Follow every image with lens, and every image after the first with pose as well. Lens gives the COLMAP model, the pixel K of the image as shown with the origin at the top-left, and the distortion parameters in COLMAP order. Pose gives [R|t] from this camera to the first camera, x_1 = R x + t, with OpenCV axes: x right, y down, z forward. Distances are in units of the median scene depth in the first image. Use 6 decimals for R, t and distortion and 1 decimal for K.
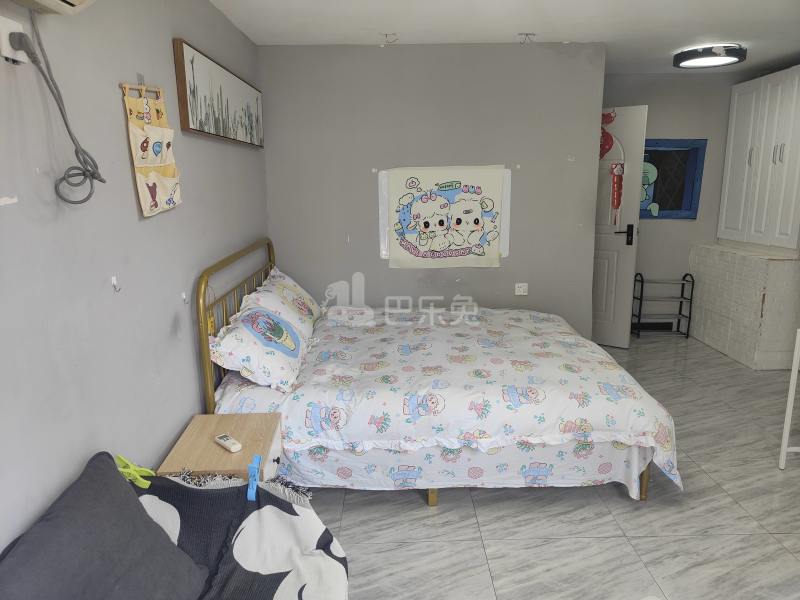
lens RADIAL K [[551.0, 0, 400.0], [0, 551.0, 300.0], [0, 0, 1]] dist [0.002318, -0.006942]
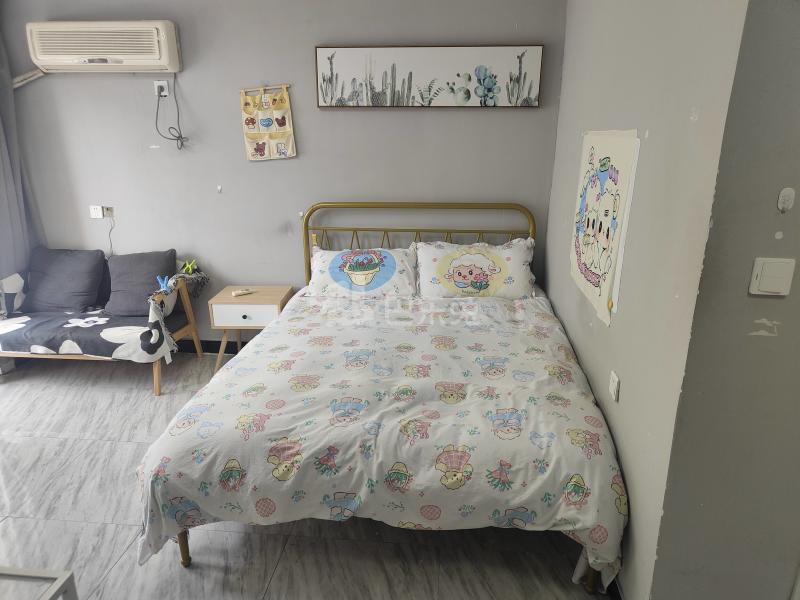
lens RADIAL K [[569.2, 0, 400.0], [0, 569.2, 300.0], [0, 0, 1]] dist [0.026282, -0.007094]
pose [[-0.124200, 0.300924, -0.945526, 0.733186], [-0.211817, 0.922899, 0.321546, -0.223013], [0.969385, 0.240215, -0.050883, 0.853298]]
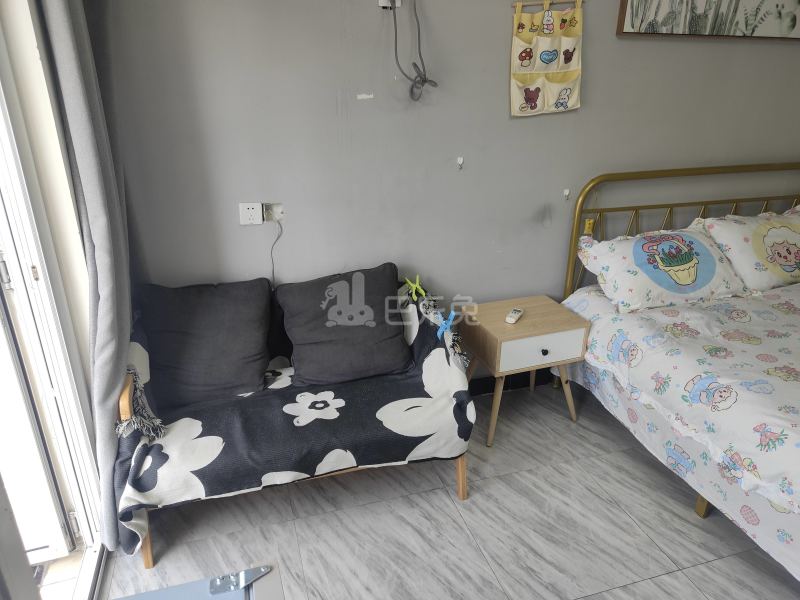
lens RADIAL K [[569.2, 0, 400.0], [0, 569.2, 300.0], [0, 0, 1]] dist [0.026282, -0.007094]
pose [[0.289151, 0.379289, -0.878938, 0.375859], [-0.222326, 0.919660, 0.323722, -0.064521], [0.931108, 0.101806, 0.350246, 0.174565]]
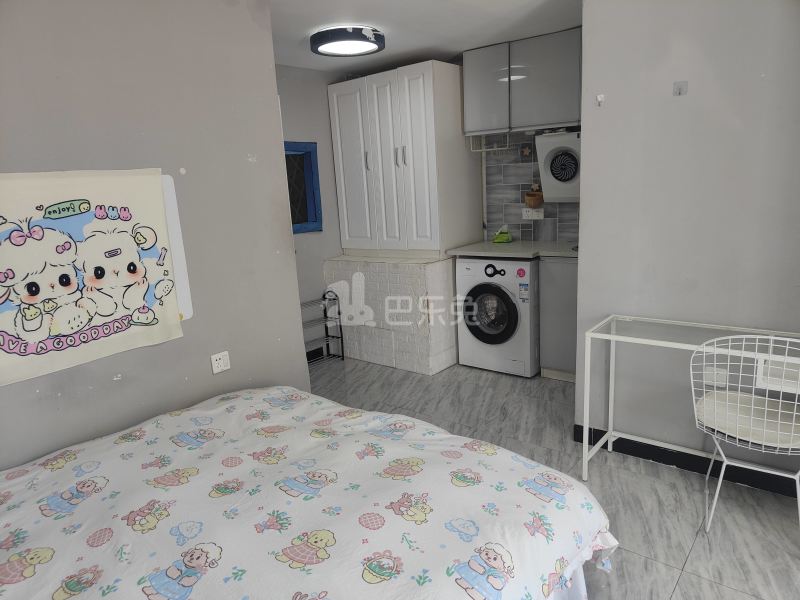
lens RADIAL K [[553.7, 0, 390.6], [0, 553.7, 303.7], [0, 0, 1]] dist [0.011227, 0.000030]
pose [[0.641619, -0.190508, 0.742988, -0.122147], [0.211219, 0.975097, 0.067621, -0.090431], [-0.737368, 0.113546, 0.665880, 0.434373]]
